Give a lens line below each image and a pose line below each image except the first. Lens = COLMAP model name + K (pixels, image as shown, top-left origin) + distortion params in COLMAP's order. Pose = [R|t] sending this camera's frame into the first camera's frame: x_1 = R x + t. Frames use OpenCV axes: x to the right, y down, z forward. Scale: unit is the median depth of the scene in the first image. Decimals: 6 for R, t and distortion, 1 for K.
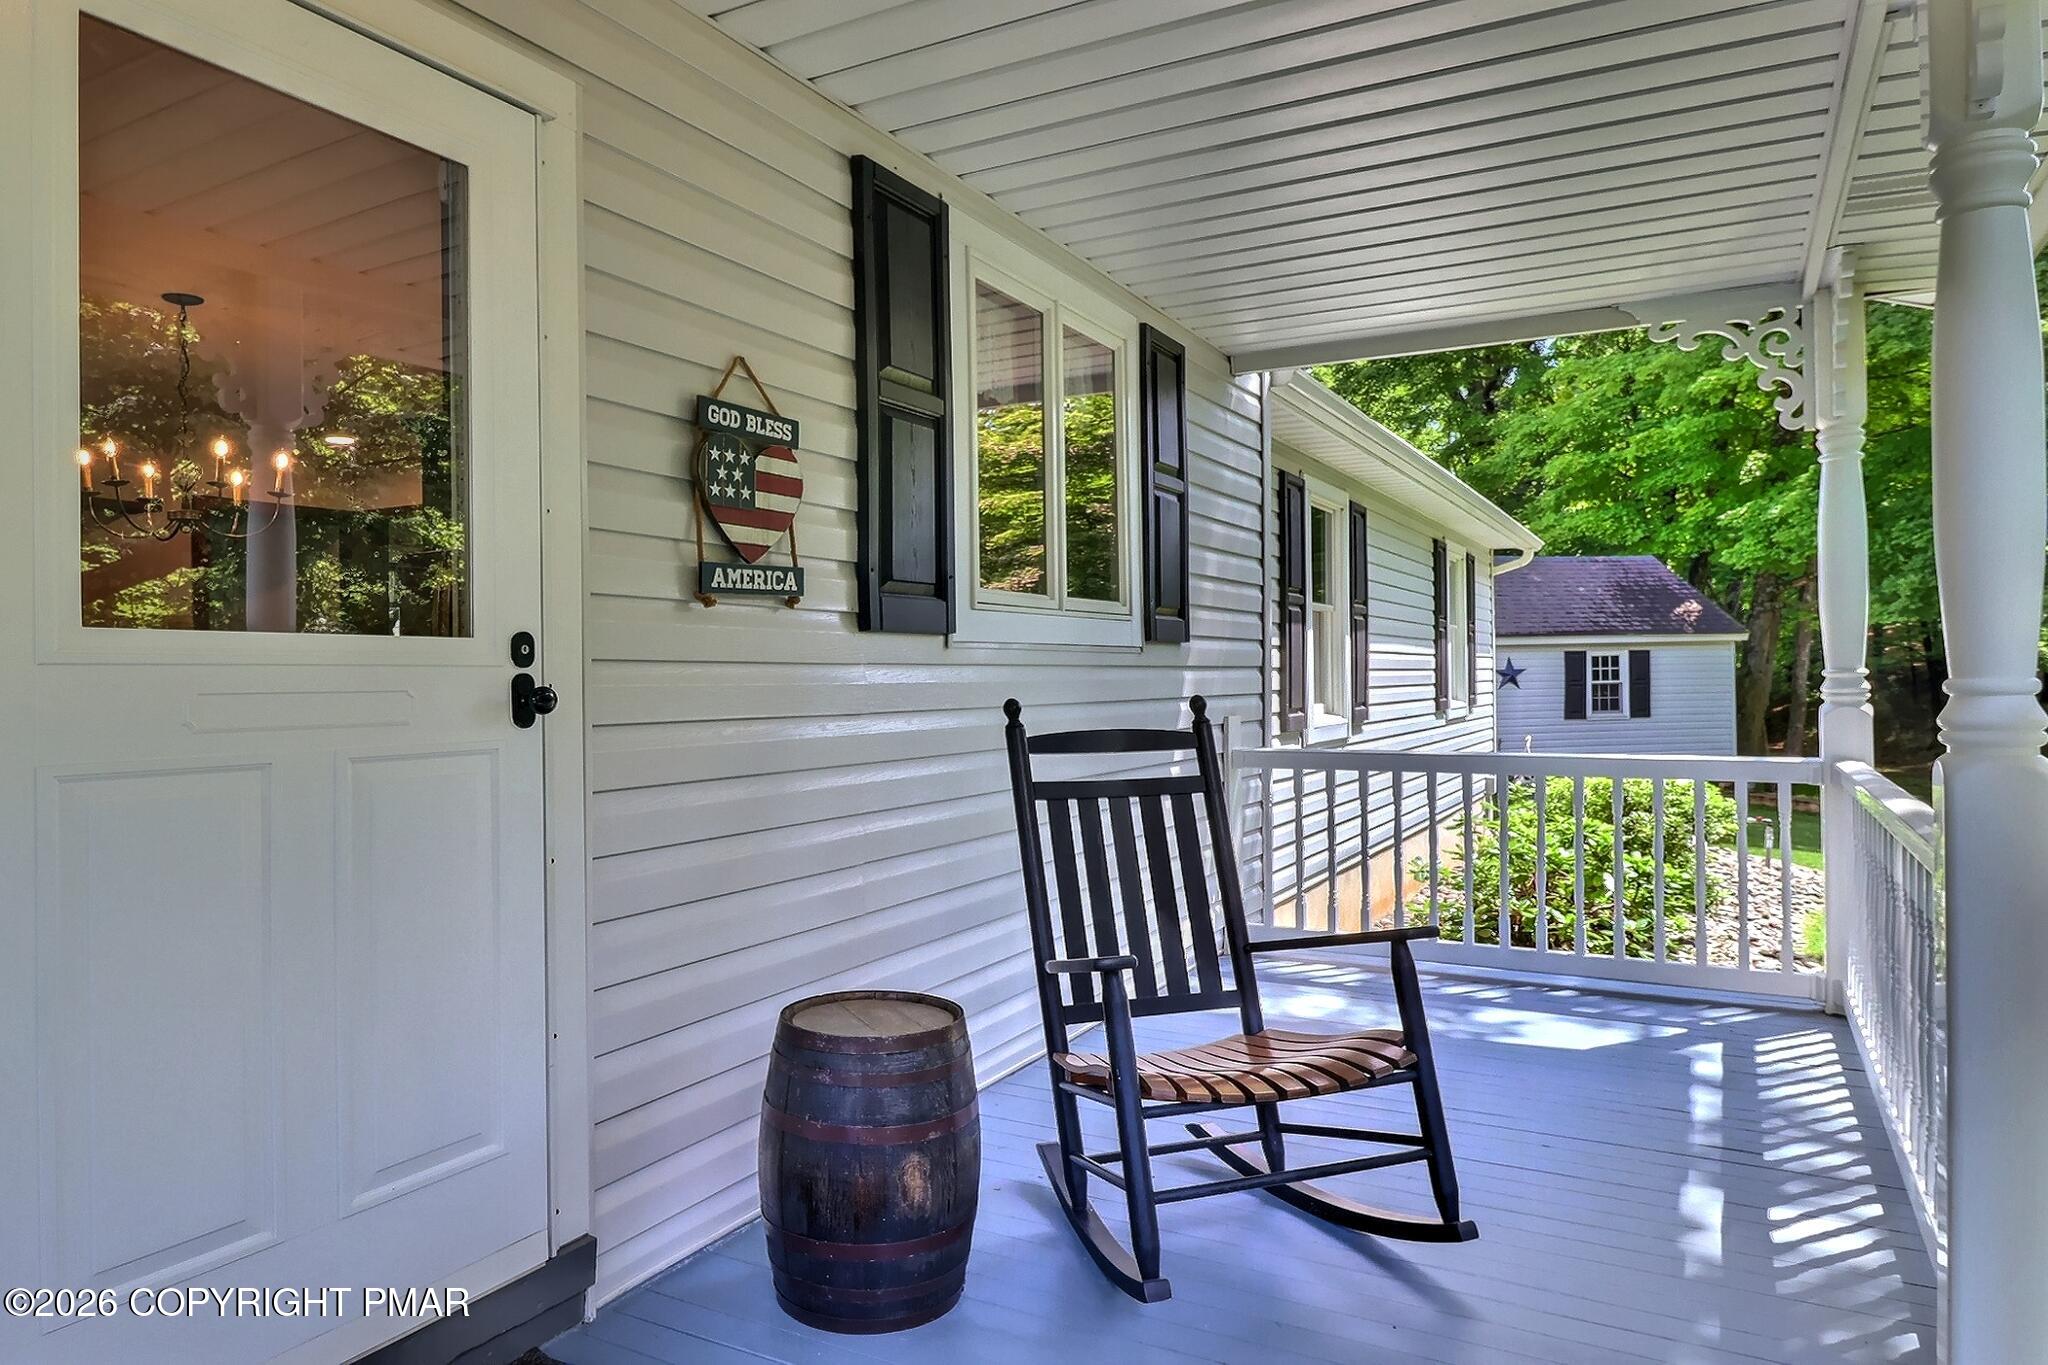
lens RADIAL K [[1137.7, 0, 739.3], [0, 1137.7, 686.3], [0, 0, 1]] dist [0.002840, -0.001655]
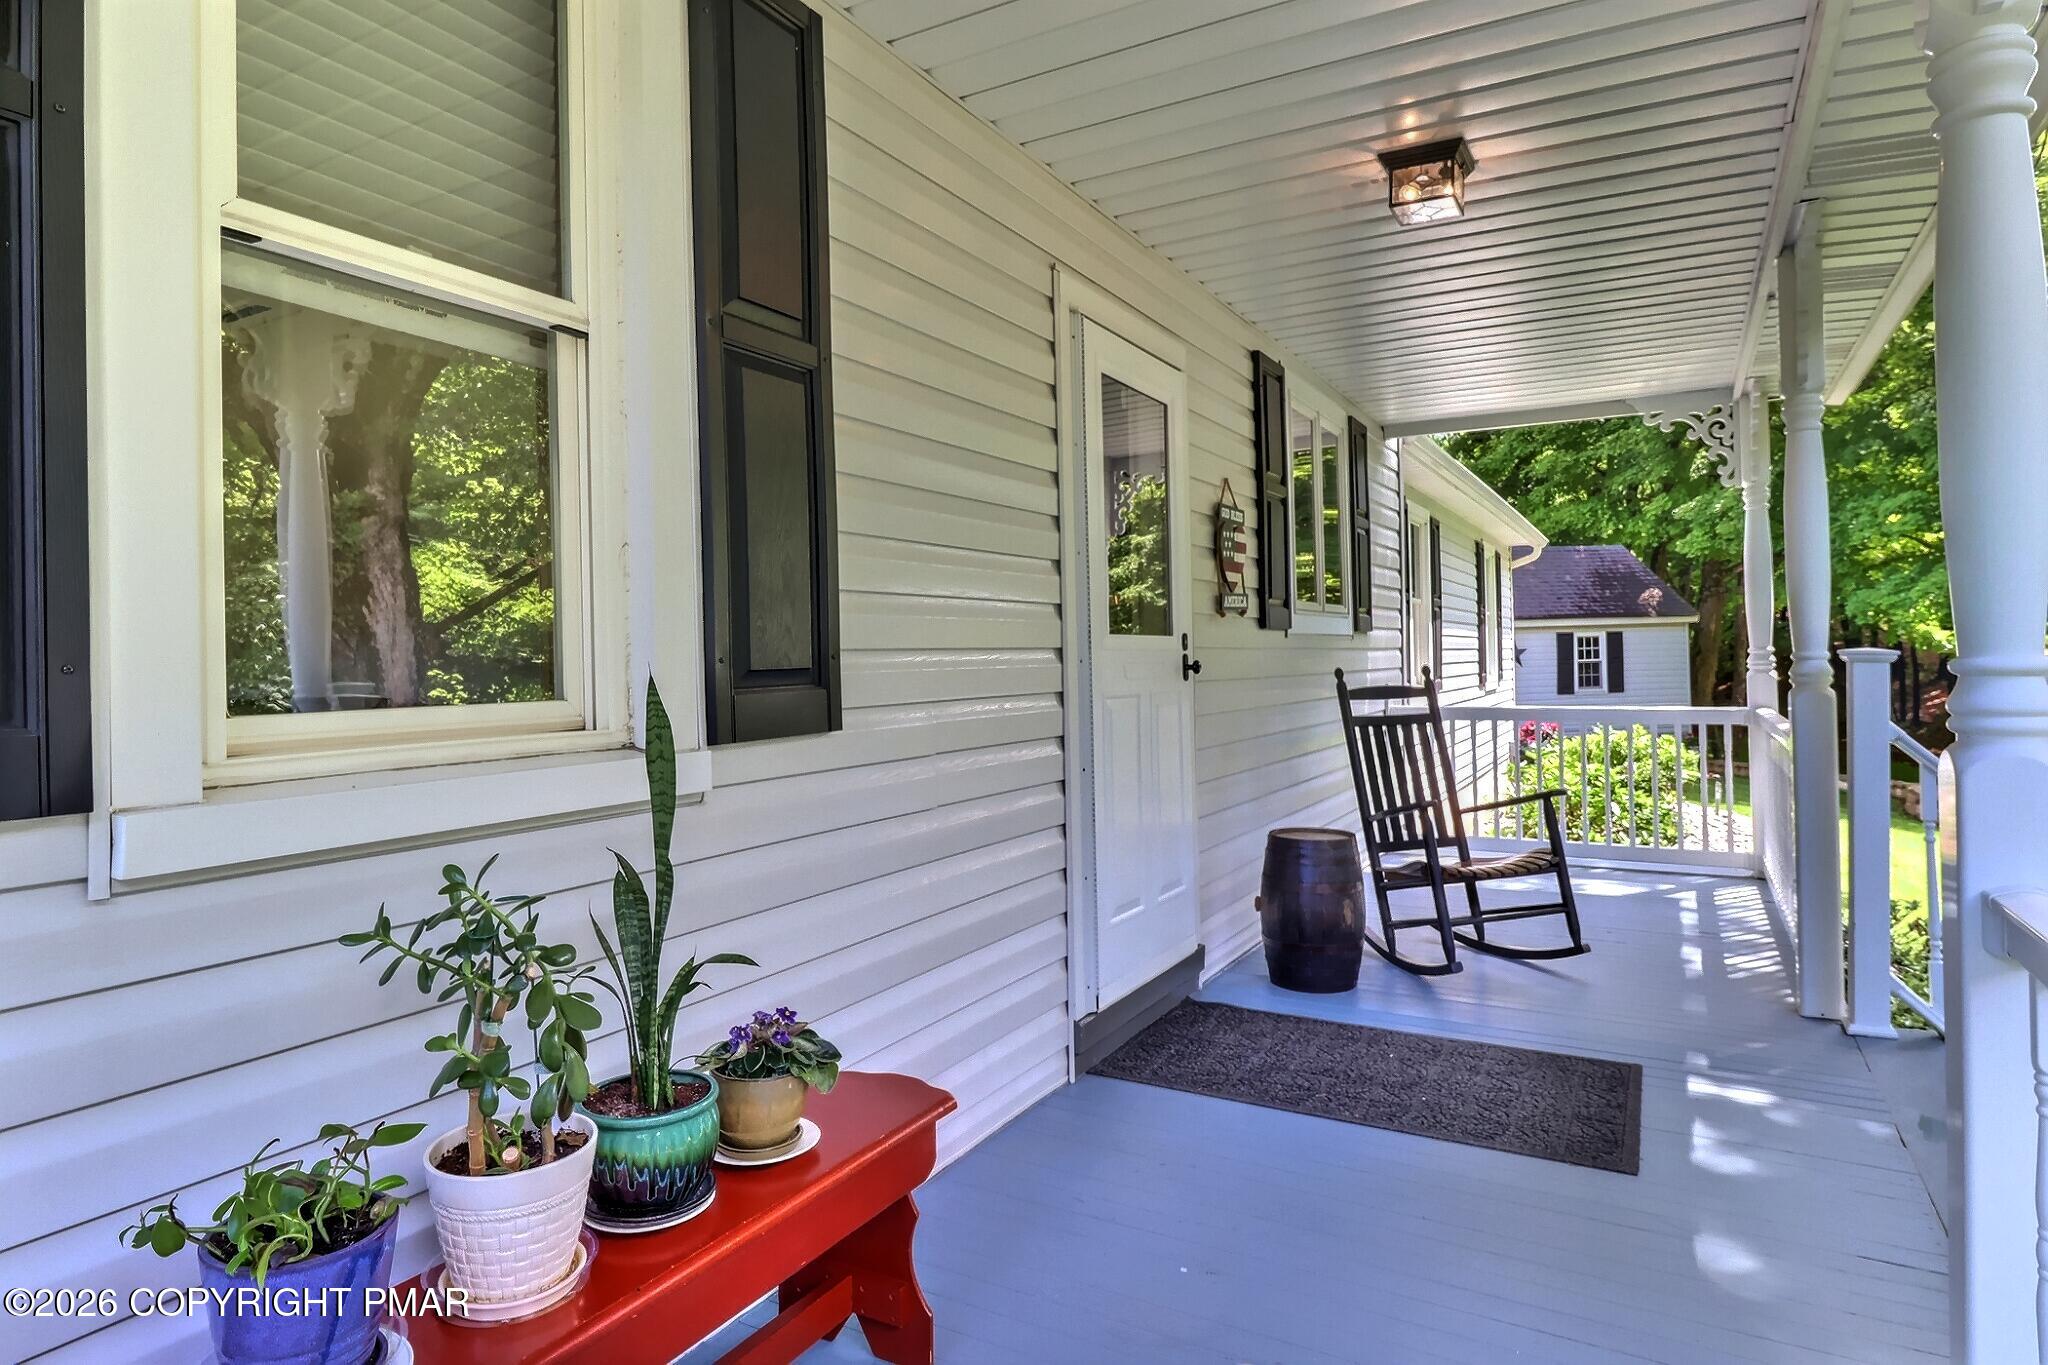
lens RADIAL K [[1186.2, 0, 1022.2], [0, 1186.2, 657.3], [0, 0, 1]] dist [0.006308, -0.008549]
pose [[0.978717, -0.007354, 0.205084, -0.308529], [0.009779, 0.999894, -0.010814, 0.005038], [-0.204983, 0.012589, 0.978685, -0.337461]]
